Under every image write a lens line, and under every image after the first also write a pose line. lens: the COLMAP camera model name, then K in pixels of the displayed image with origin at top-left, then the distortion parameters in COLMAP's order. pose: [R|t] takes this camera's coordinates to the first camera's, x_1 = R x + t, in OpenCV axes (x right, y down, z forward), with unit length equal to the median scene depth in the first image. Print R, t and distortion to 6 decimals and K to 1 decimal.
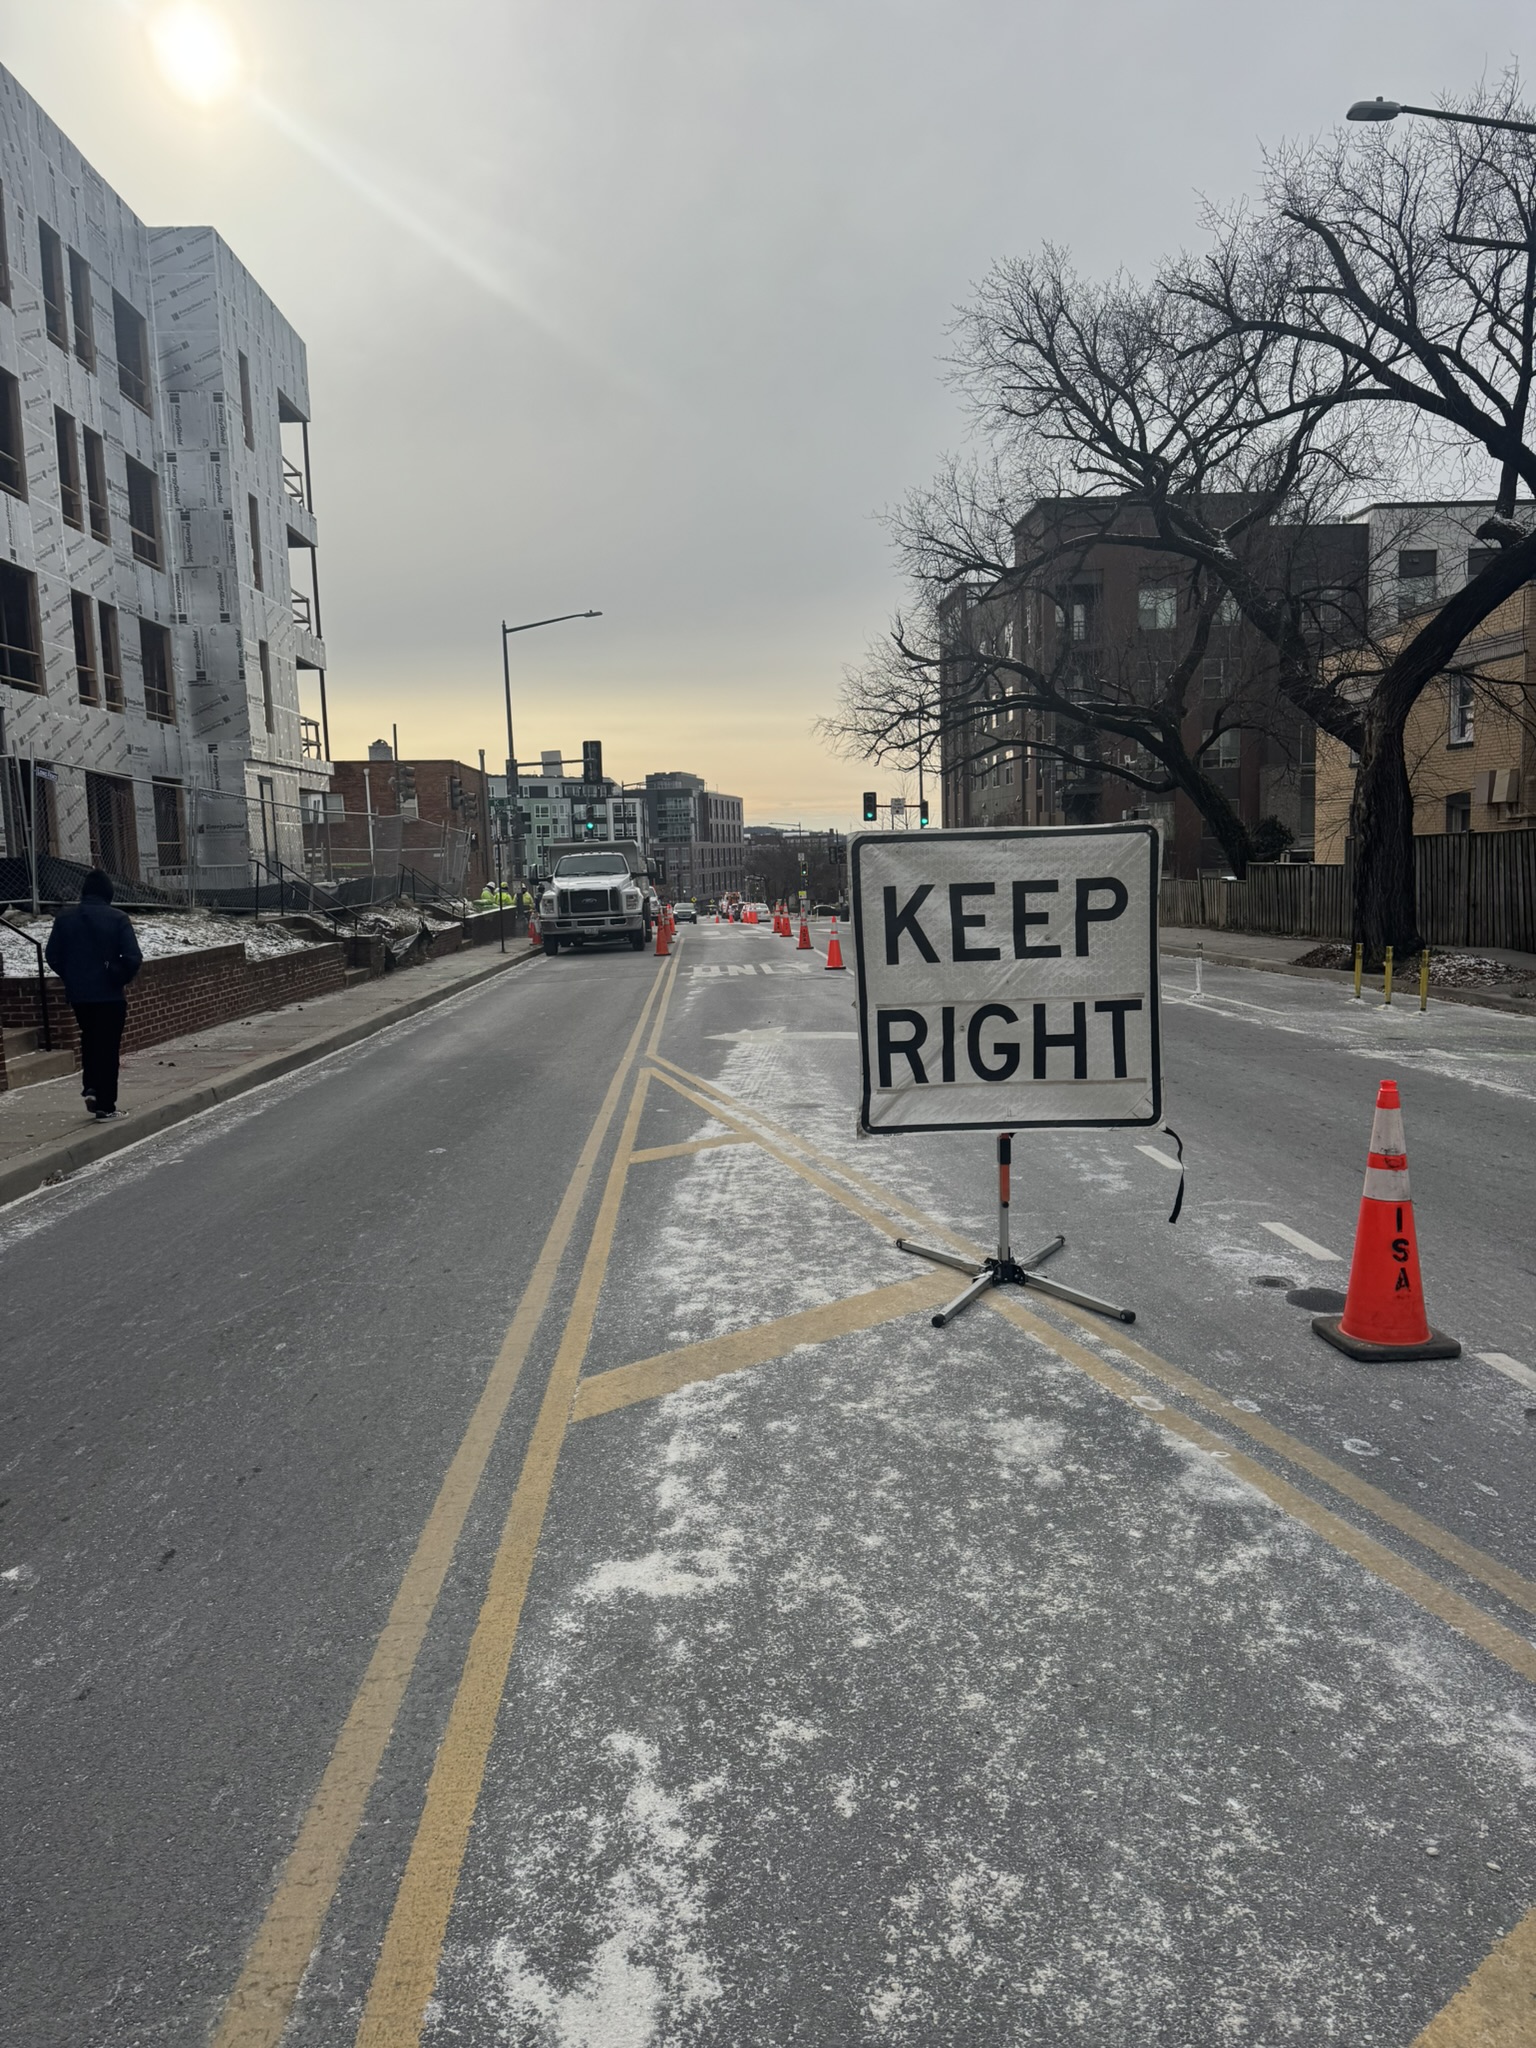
lens RADIAL K [[1436.9, 0, 768.0], [0, 1436.9, 1024.0], [0, 0, 1]] dist [0.174468, 0.000039]
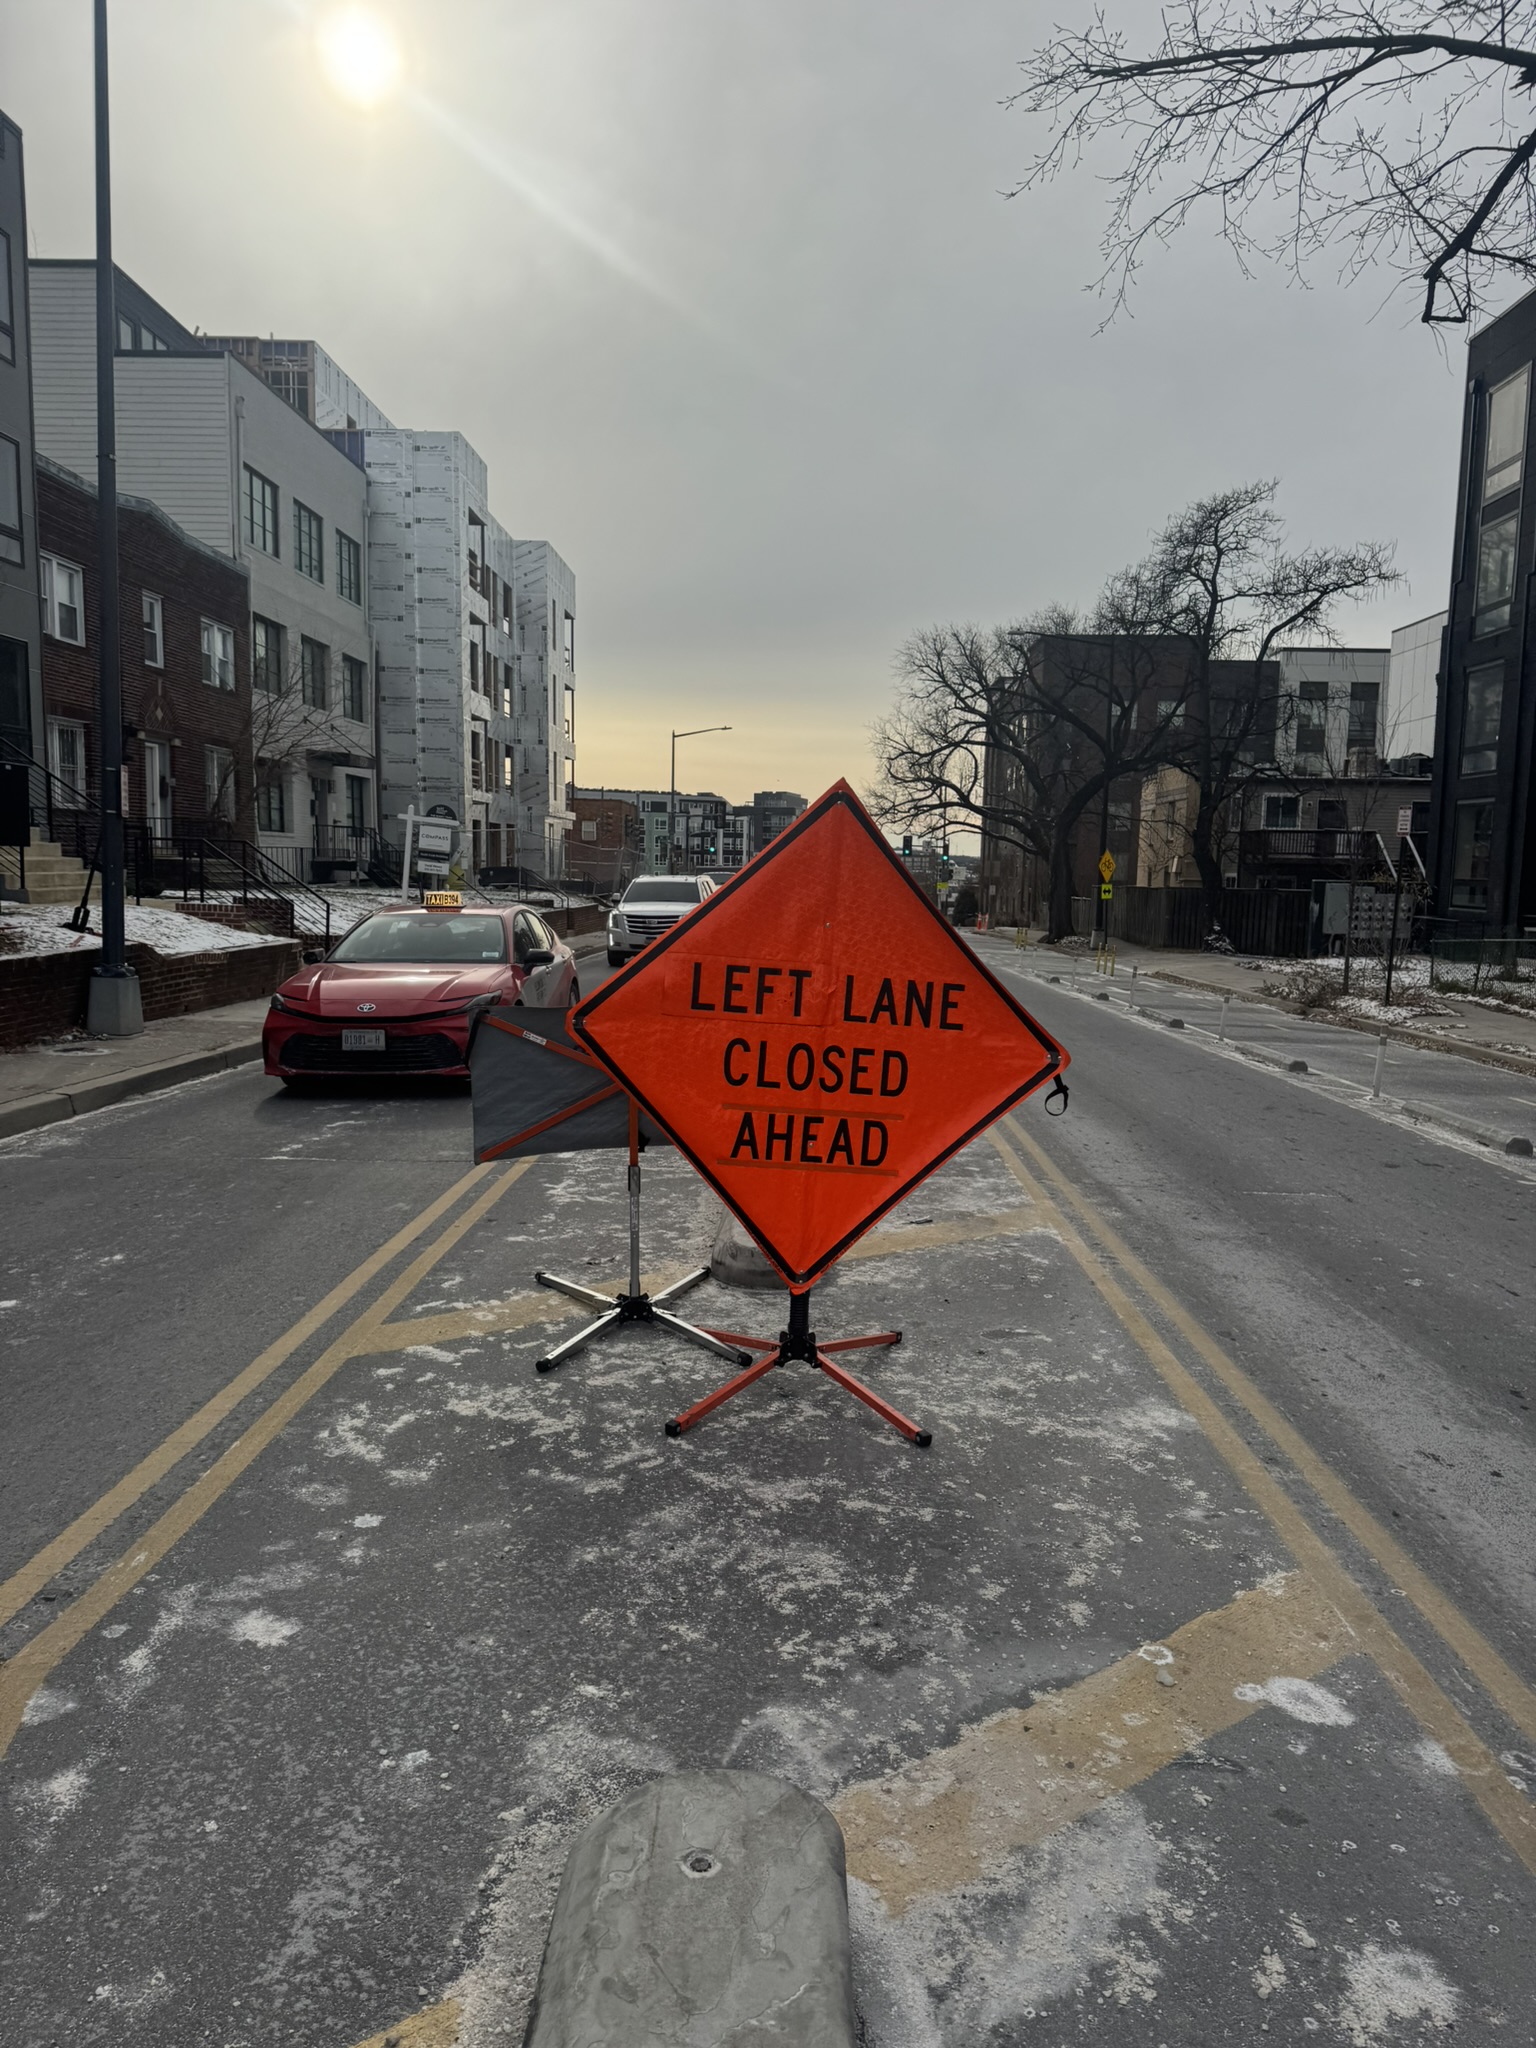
lens RADIAL K [[1436.9, 0, 768.0], [0, 1436.9, 1024.0], [0, 0, 1]] dist [0.174468, 0.000039]
pose [[0.996259, 0.056039, -0.065789, 0.069991], [-0.056631, 0.998369, -0.007166, 0.084822], [0.065280, 0.010865, 0.997808, -0.814917]]
